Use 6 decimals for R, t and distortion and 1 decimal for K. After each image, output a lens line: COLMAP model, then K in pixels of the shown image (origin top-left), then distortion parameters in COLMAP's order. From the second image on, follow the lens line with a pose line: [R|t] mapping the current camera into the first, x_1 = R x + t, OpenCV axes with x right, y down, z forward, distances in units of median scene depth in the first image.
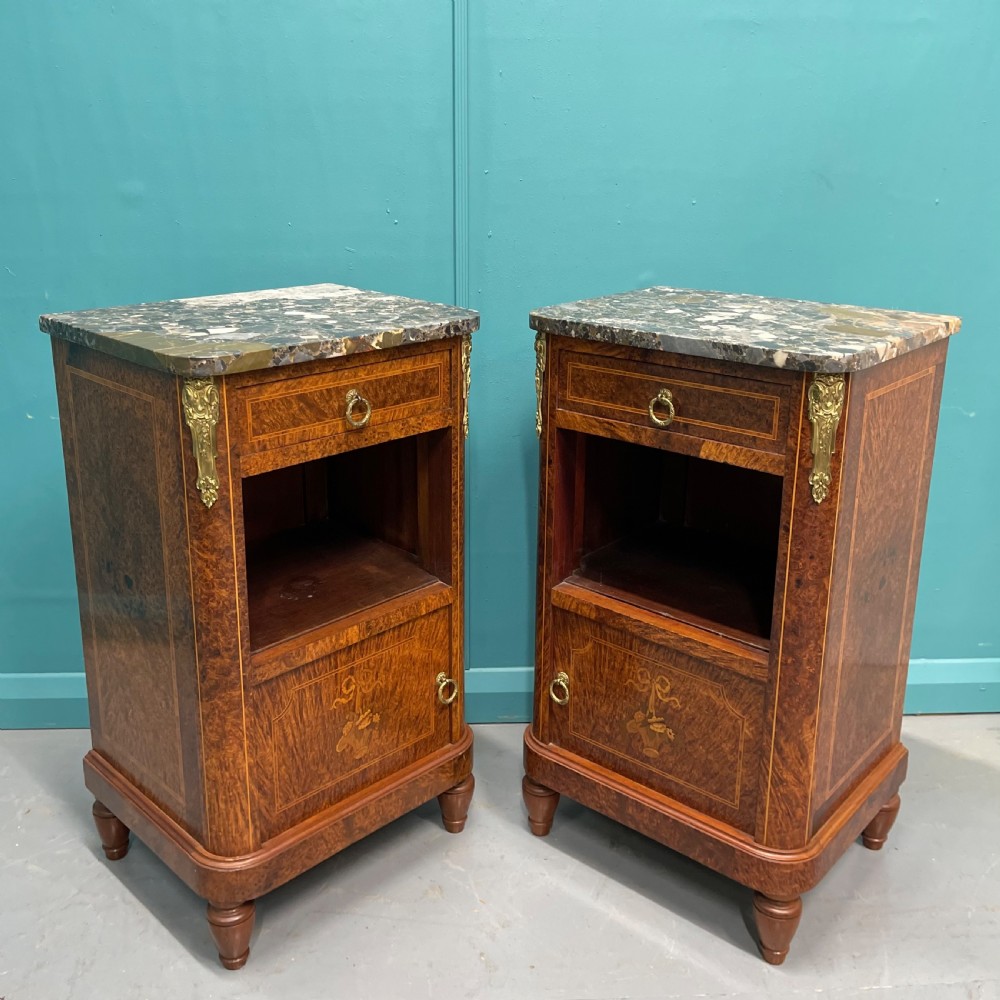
lens RADIAL K [[1037.7, 0, 480.9], [0, 1037.7, 419.7], [0, 0, 1]] dist [0.056862, -0.062847]
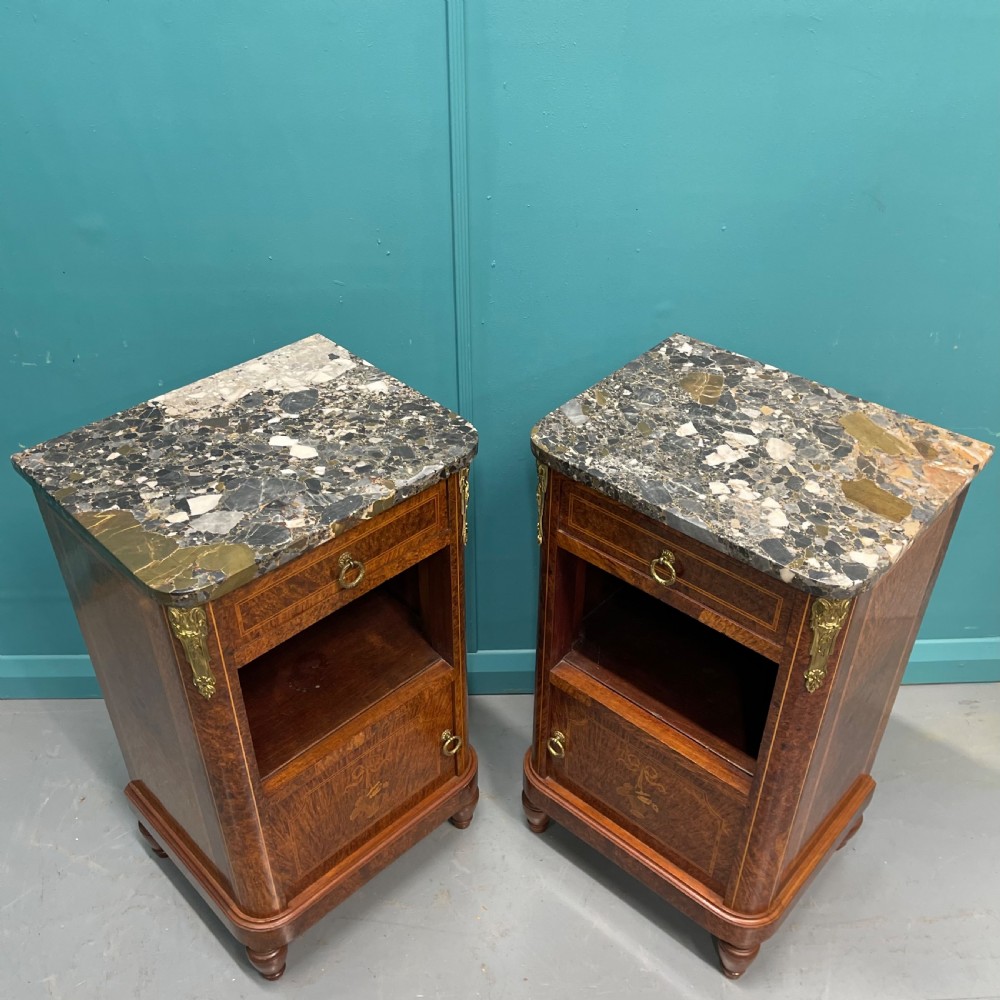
lens RADIAL K [[1017.7, 0, 488.8], [0, 1017.7, 510.2], [0, 0, 1]] dist [0.047541, -0.029104]
pose [[0.999856, 0.002663, -0.016744, 0.026043], [0.003826, 0.926668, 0.375862, -0.407554], [0.016517, -0.375872, 0.926524, 0.131346]]
